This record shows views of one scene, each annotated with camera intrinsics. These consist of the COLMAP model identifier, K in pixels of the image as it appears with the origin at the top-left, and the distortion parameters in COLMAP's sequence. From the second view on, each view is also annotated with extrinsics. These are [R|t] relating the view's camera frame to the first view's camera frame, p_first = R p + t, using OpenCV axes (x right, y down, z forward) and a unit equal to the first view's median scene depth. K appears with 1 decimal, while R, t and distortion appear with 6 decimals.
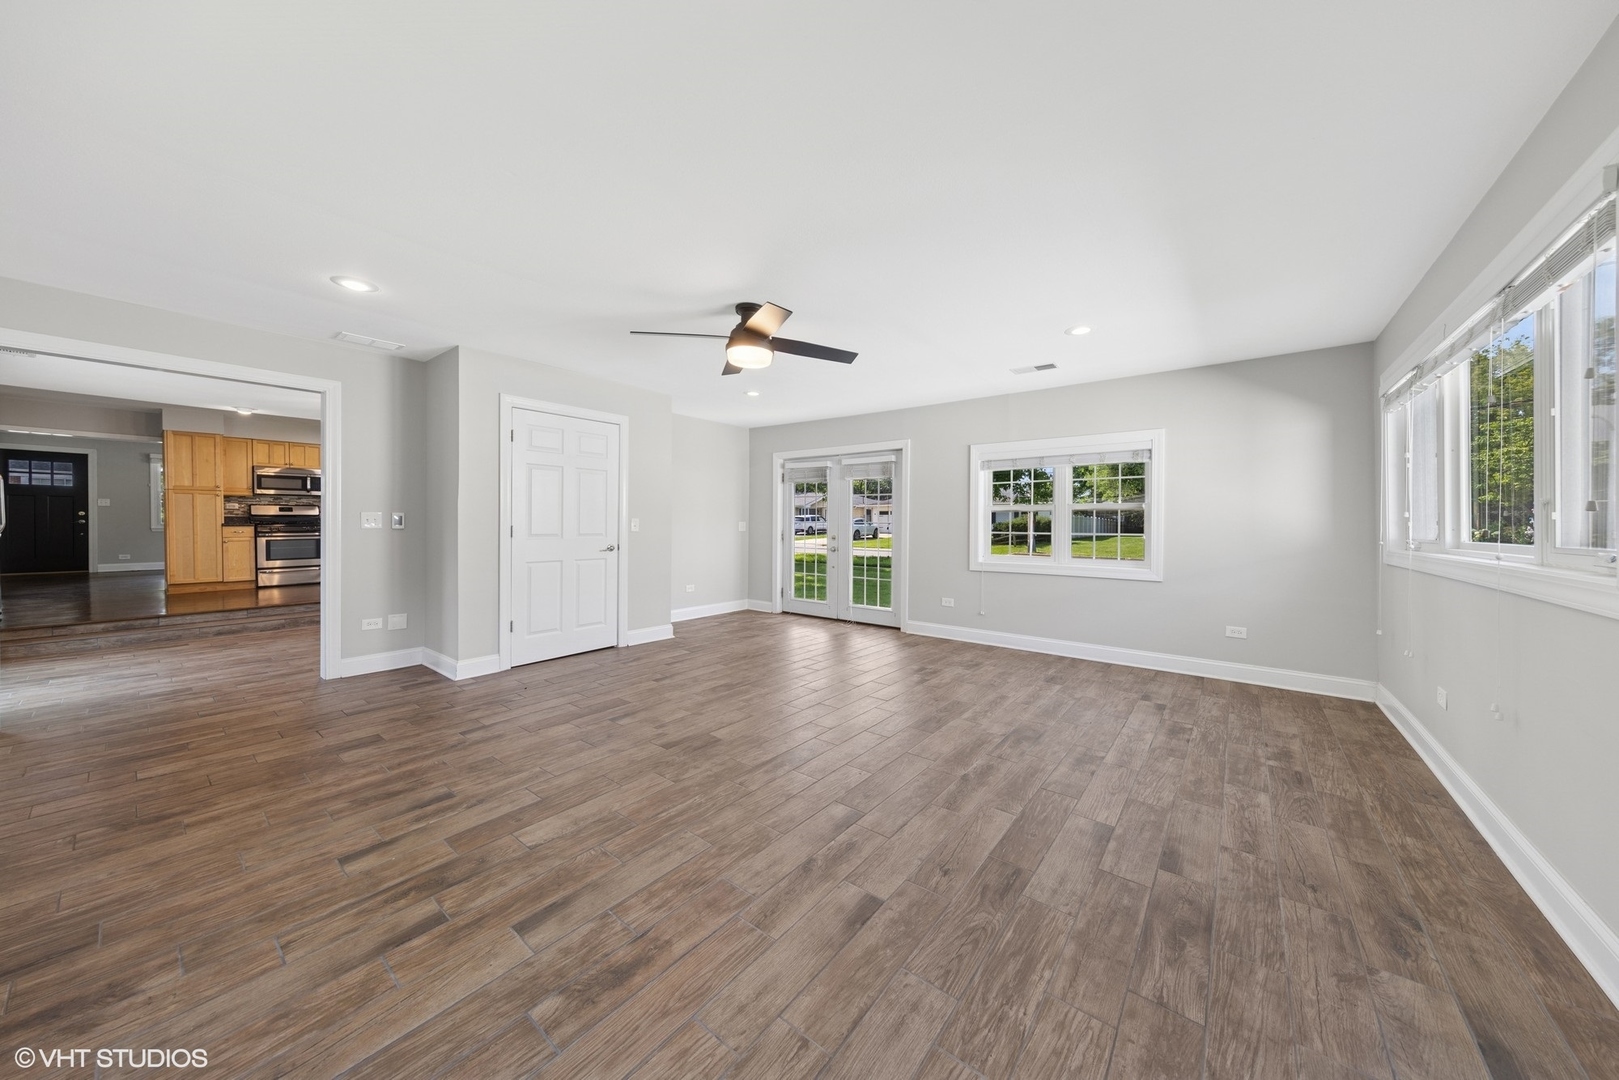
lens RADIAL K [[558.3, 0, 810.2], [0, 558.3, 525.9], [0, 0, 1]] dist [0.002404, 0.000167]
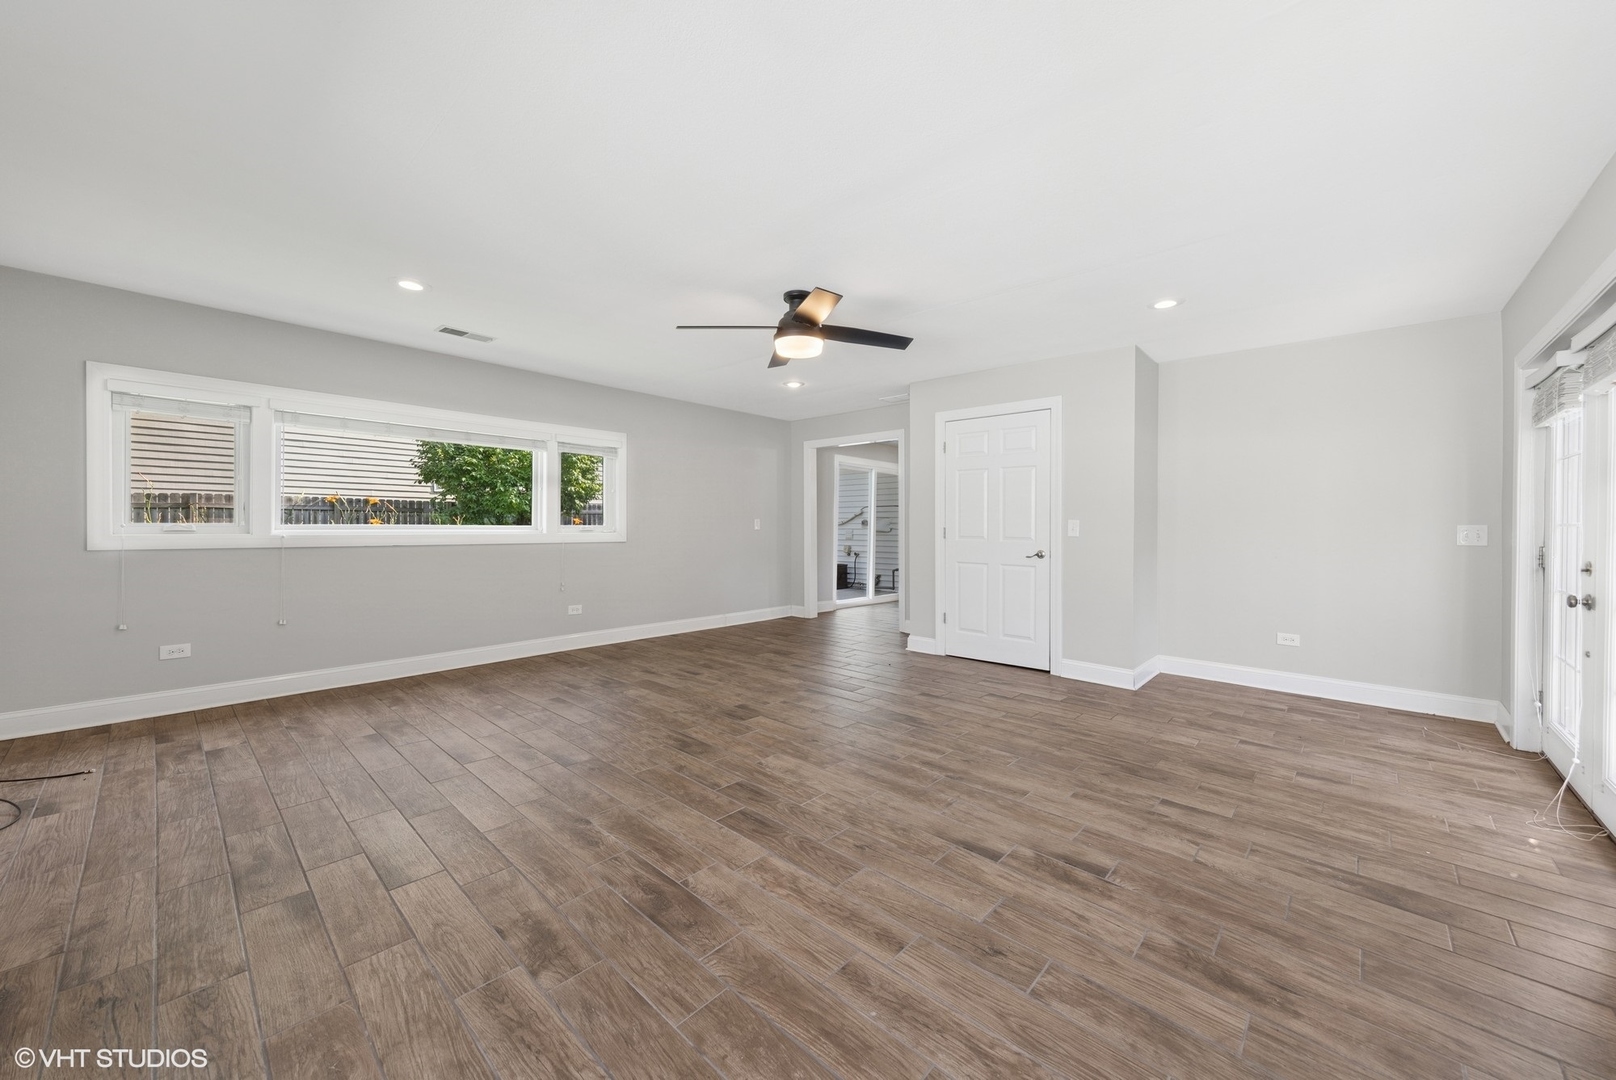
lens RADIAL K [[591.9, 0, 808.9], [0, 591.9, 530.8], [0, 0, 1]] dist [0.001992, 0.000174]
pose [[-0.084476, 0.004902, -0.996413, 0.989094], [-0.014573, 0.999875, 0.006155, 0.004350], [0.996319, 0.015041, -0.084394, 1.229291]]
